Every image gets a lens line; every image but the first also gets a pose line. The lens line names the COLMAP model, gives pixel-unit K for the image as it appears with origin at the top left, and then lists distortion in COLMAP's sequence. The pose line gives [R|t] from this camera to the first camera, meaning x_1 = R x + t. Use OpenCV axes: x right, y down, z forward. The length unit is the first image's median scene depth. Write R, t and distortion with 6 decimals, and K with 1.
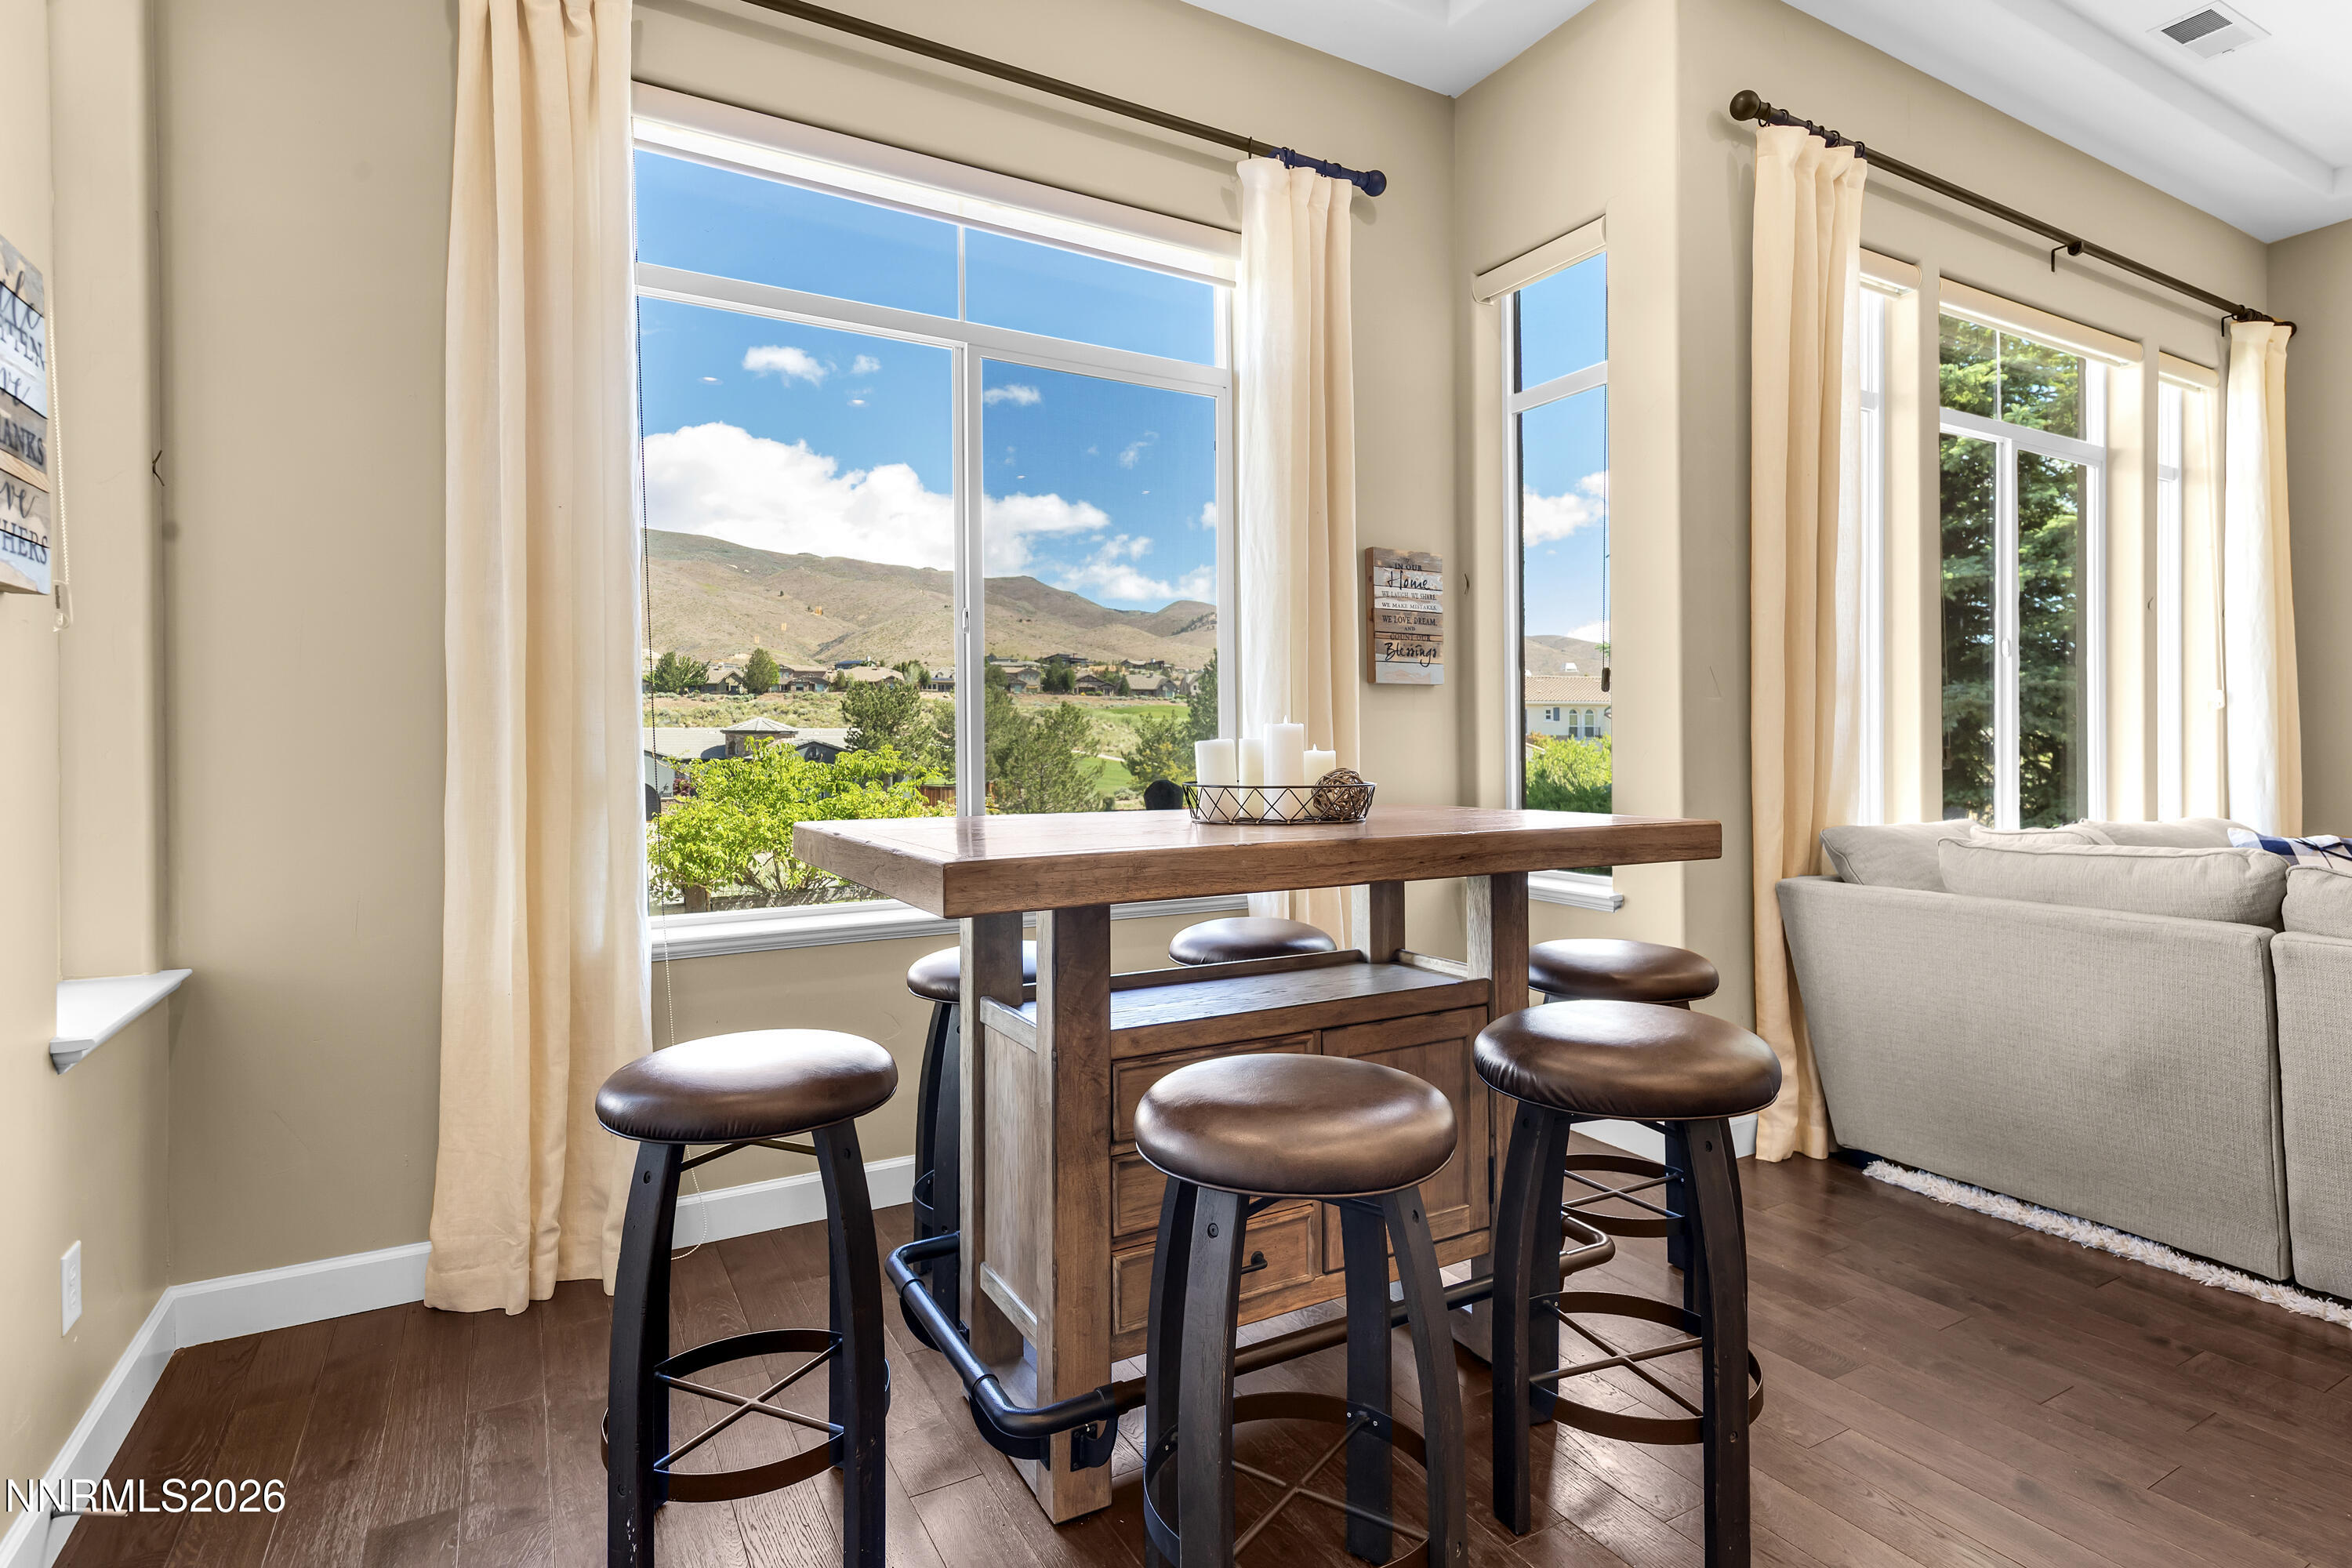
lens RADIAL K [[1175.0, 0, 1185.3], [0, 1175.0, 757.5], [0, 0, 1]] dist [0.002876, -0.001430]
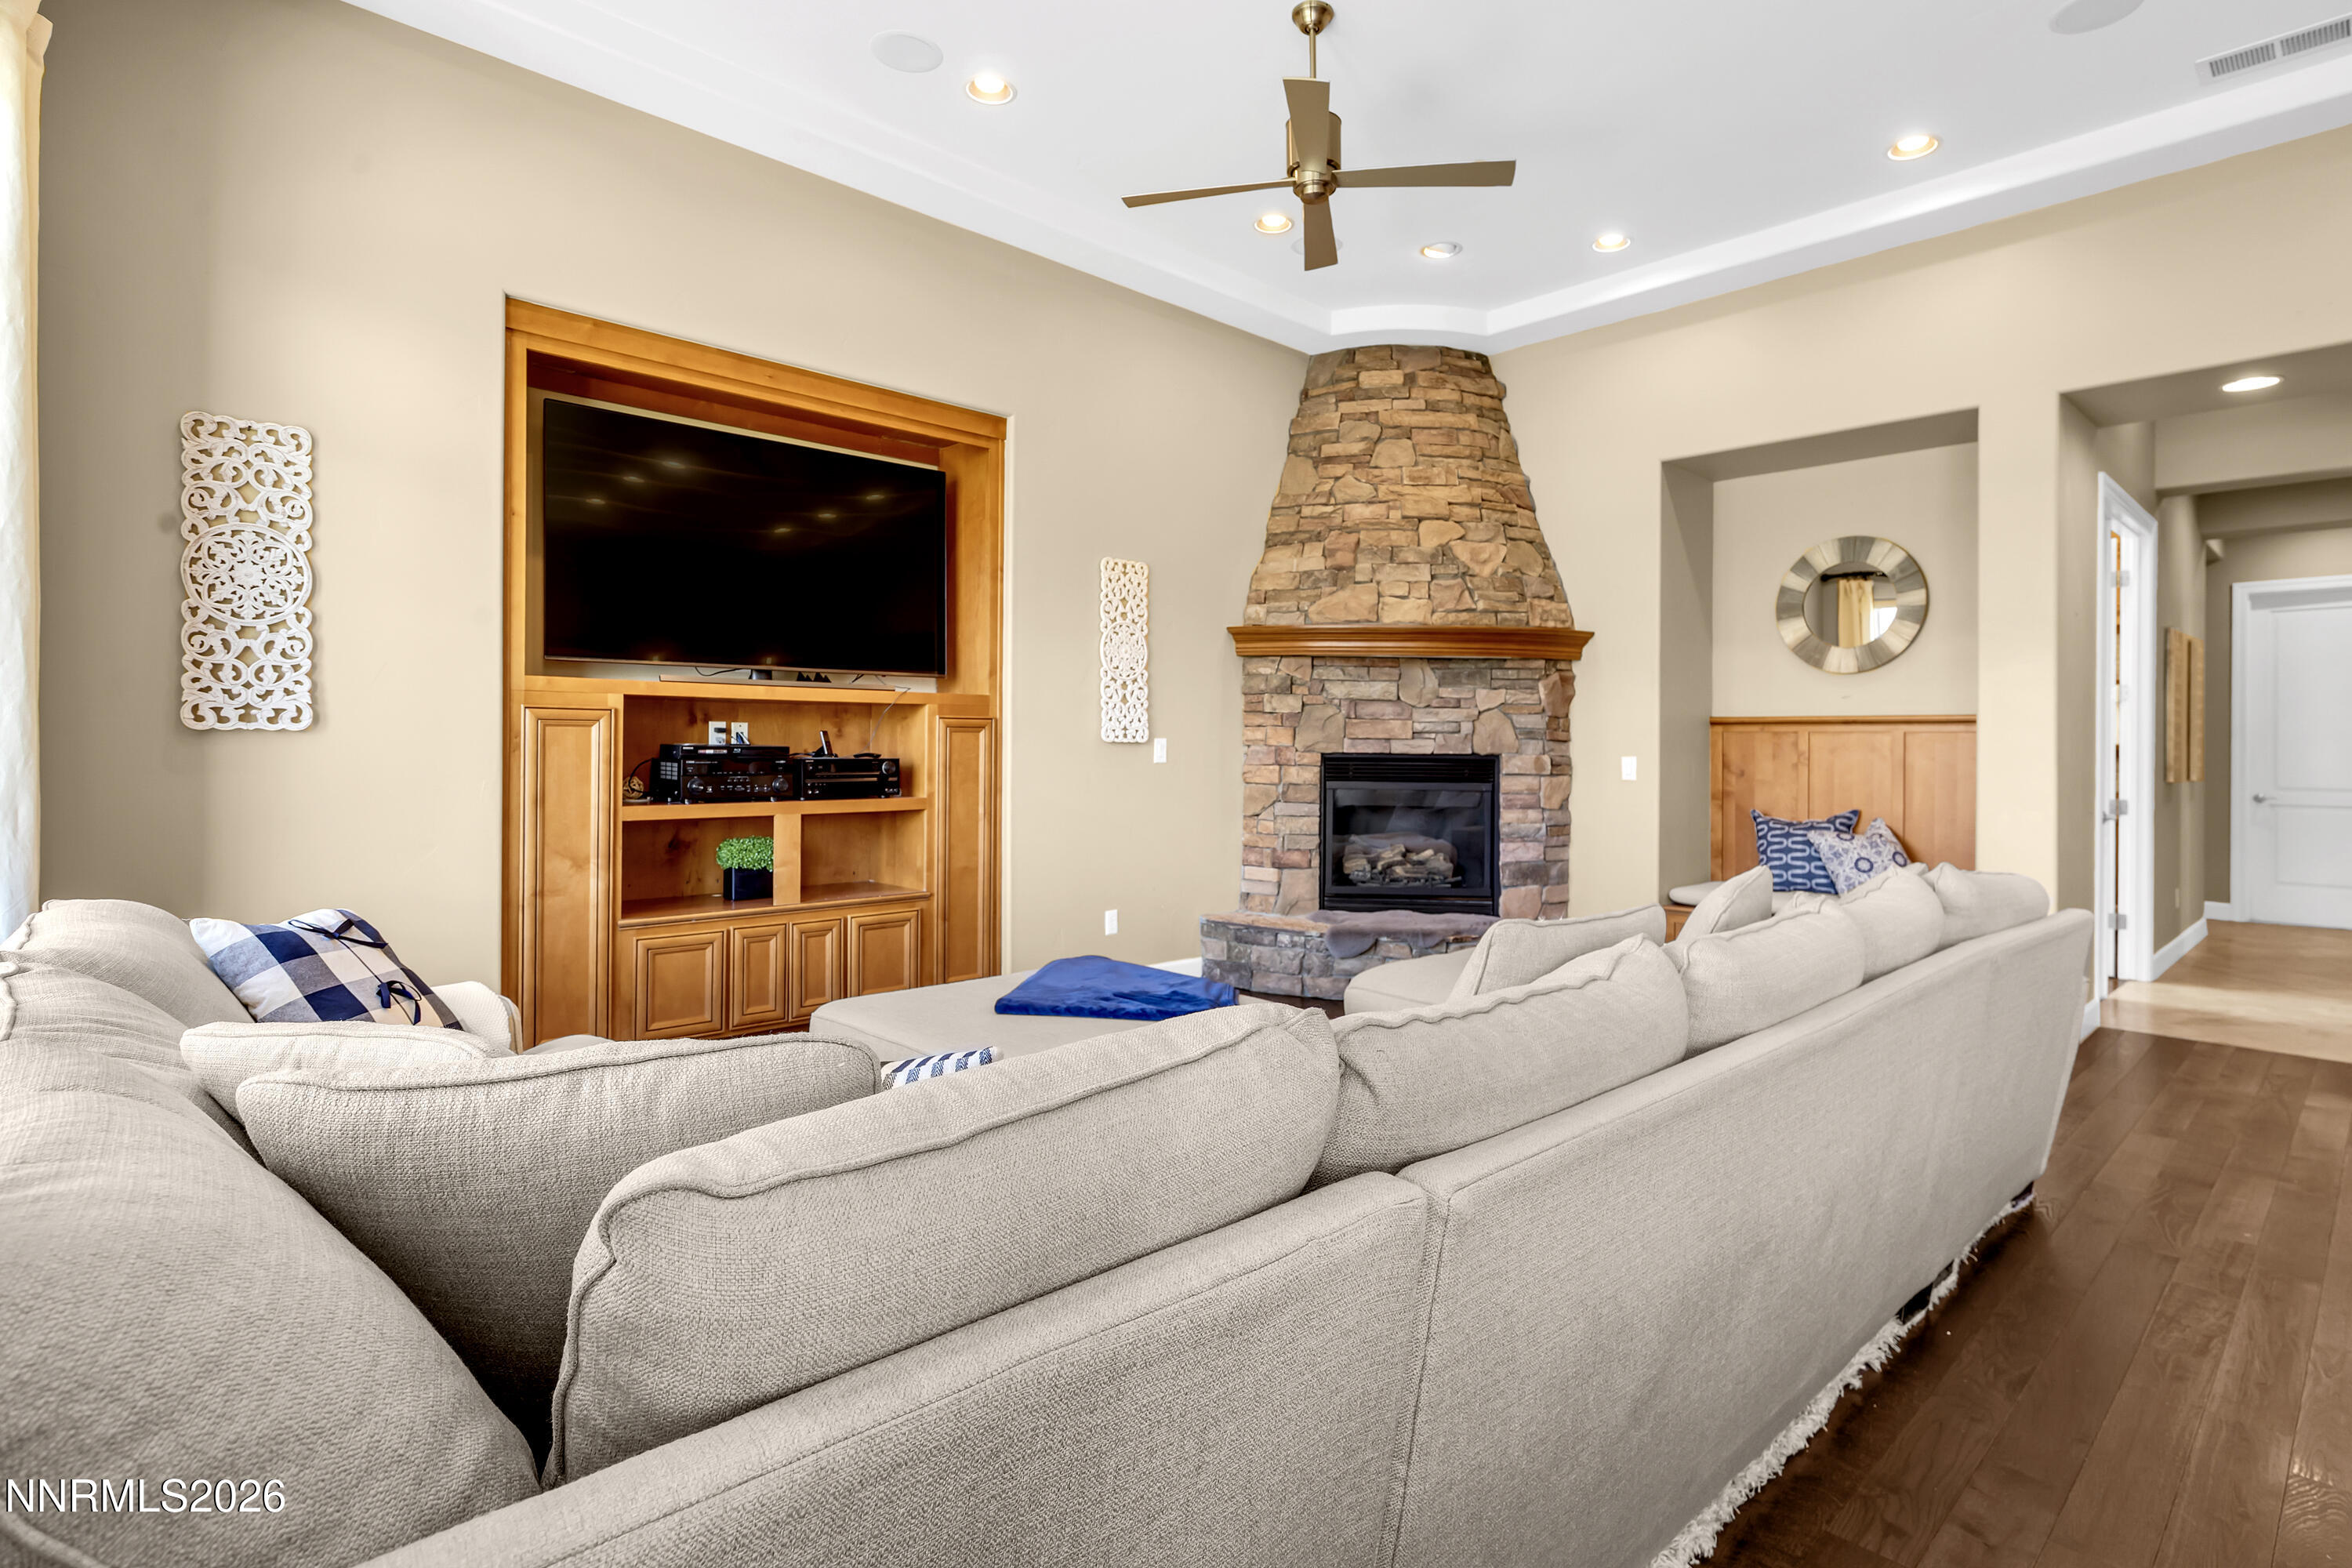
lens RADIAL K [[1175.0, 0, 1192.1], [0, 1175.0, 745.0], [0, 0, 1]] dist [0.002876, -0.001430]
pose [[-0.249440, 0.001833, 0.968389, 0.305030], [-0.000781, 0.999998, -0.002094, -0.015149], [-0.968390, -0.001279, -0.249438, 0.747361]]
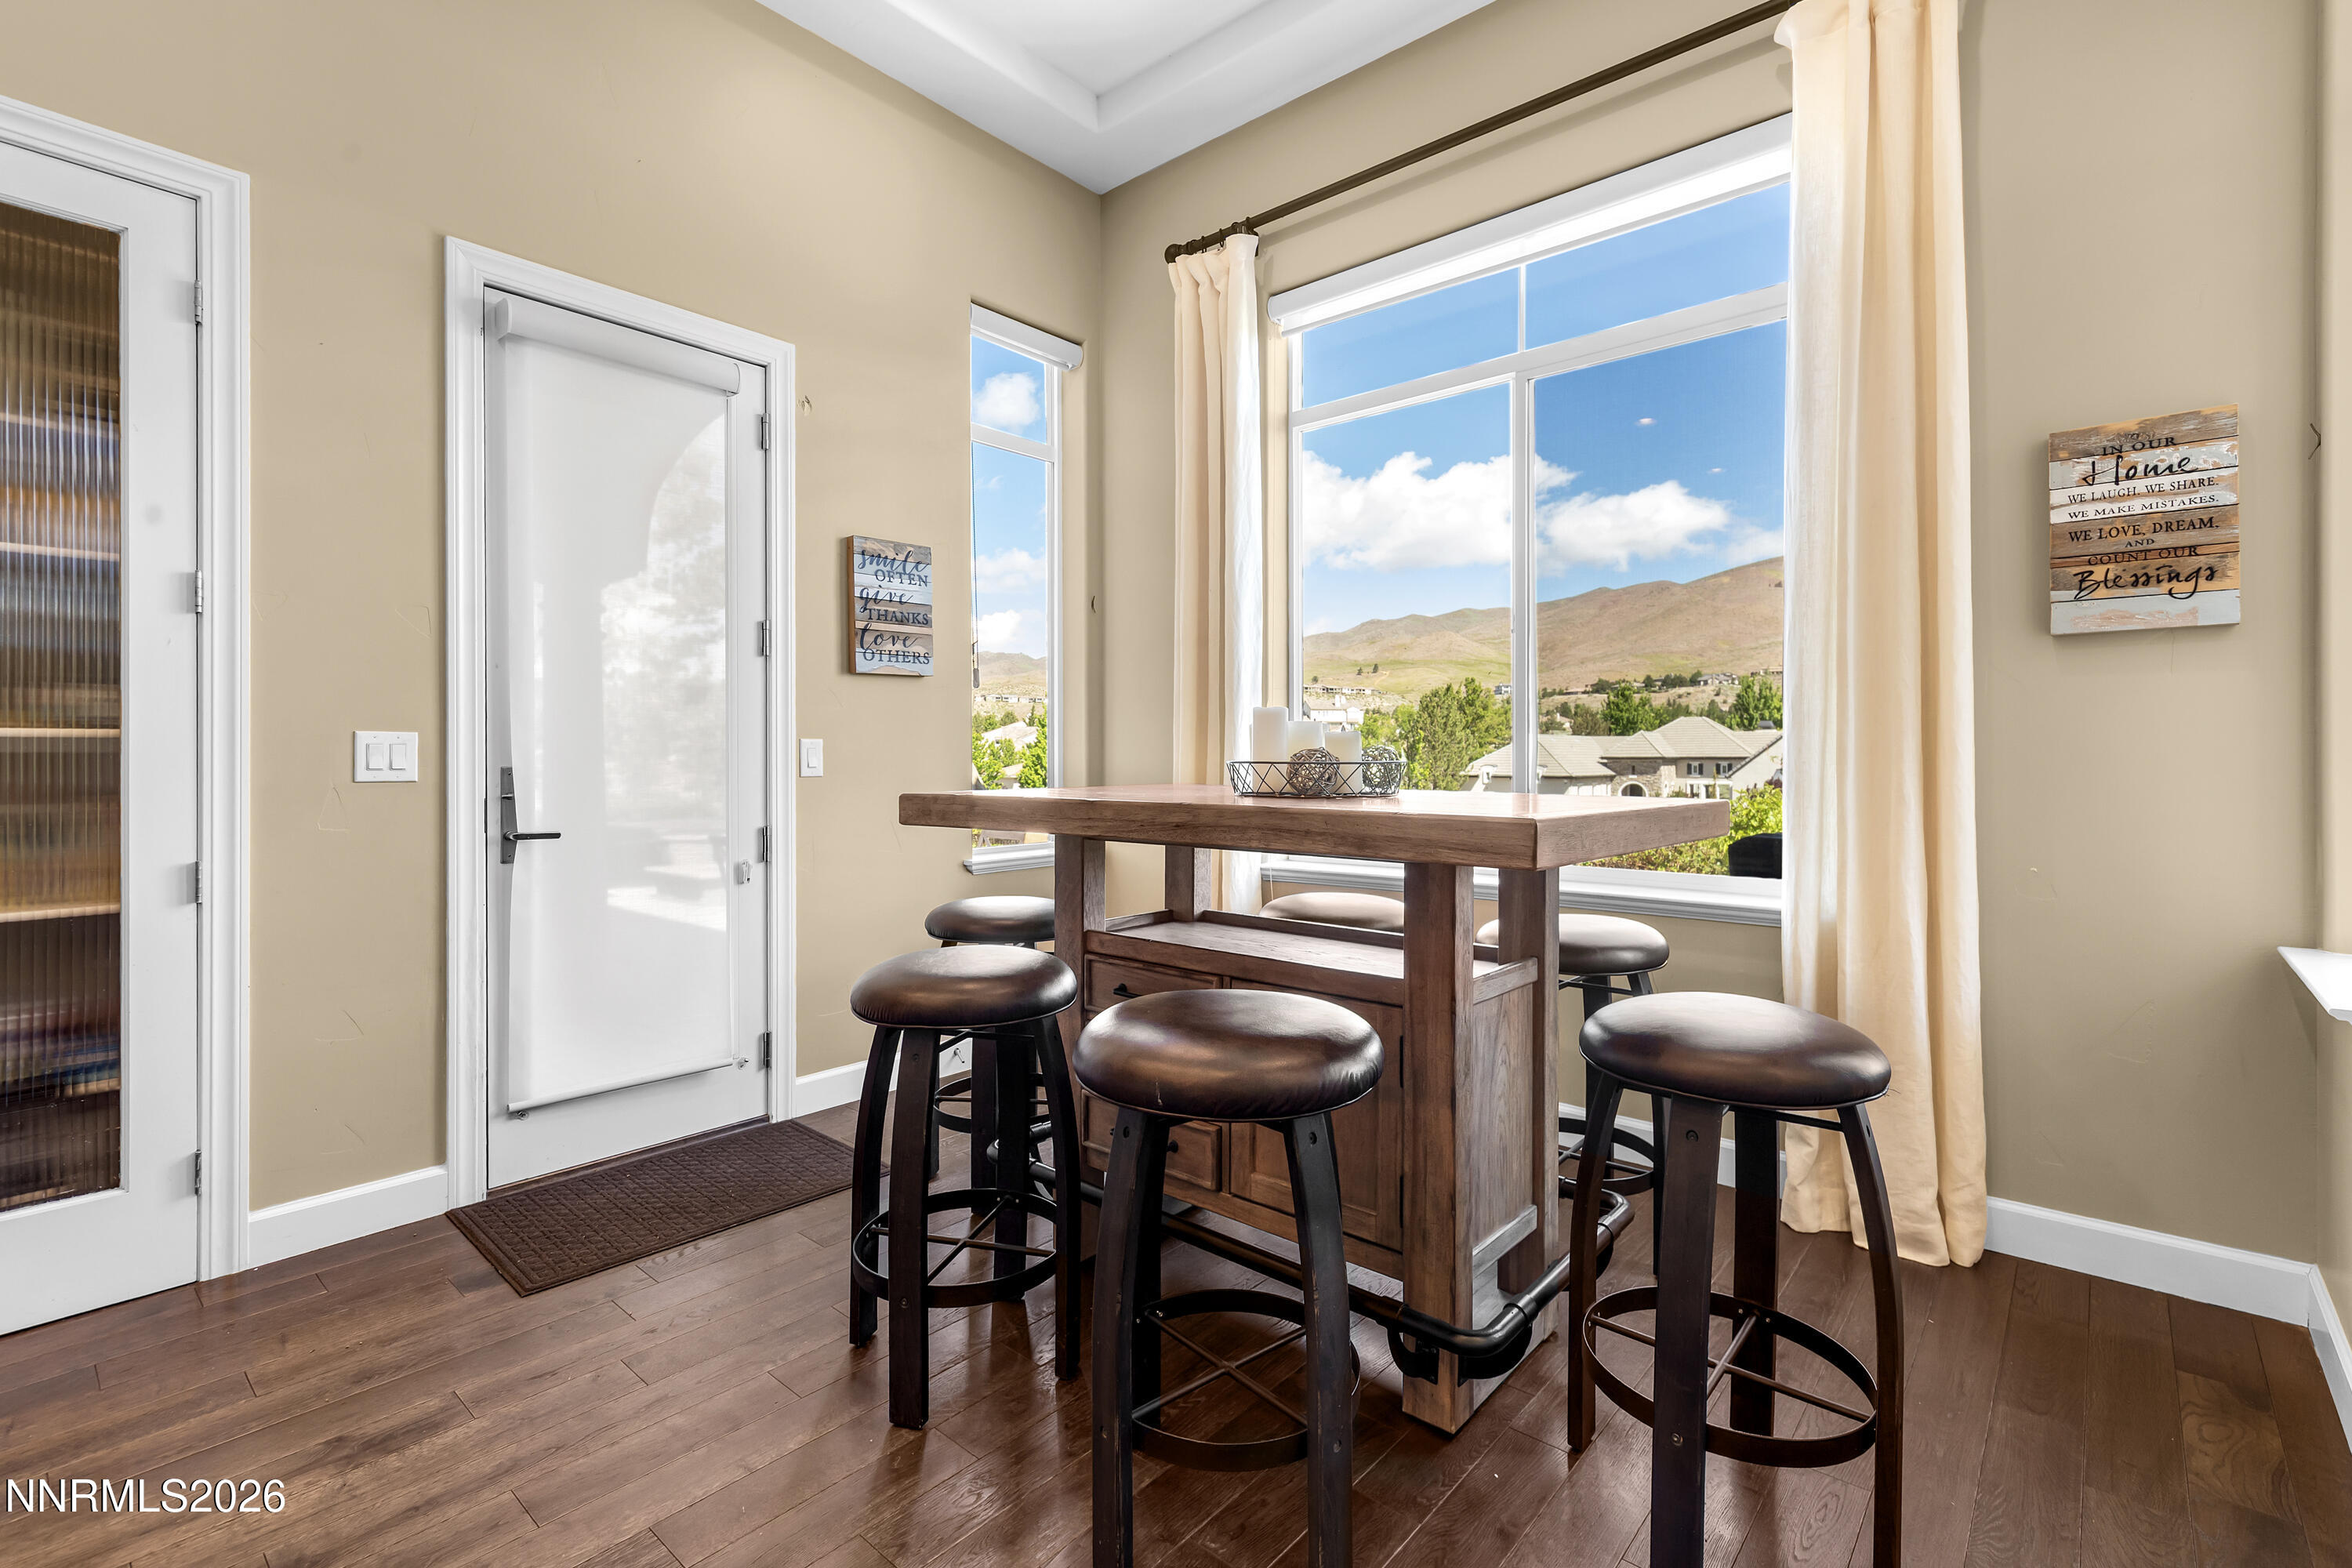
lens RADIAL K [[1050.9, 0, 1217.5], [0, 1050.9, 760.4], [0, 0, 1]] dist [0.008166, -0.001479]
pose [[0.351870, 0.007186, -0.936021, 0.543900], [-0.008472, 0.999954, 0.004492, 0.009833], [0.936011, 0.006350, 0.351914, 0.327378]]
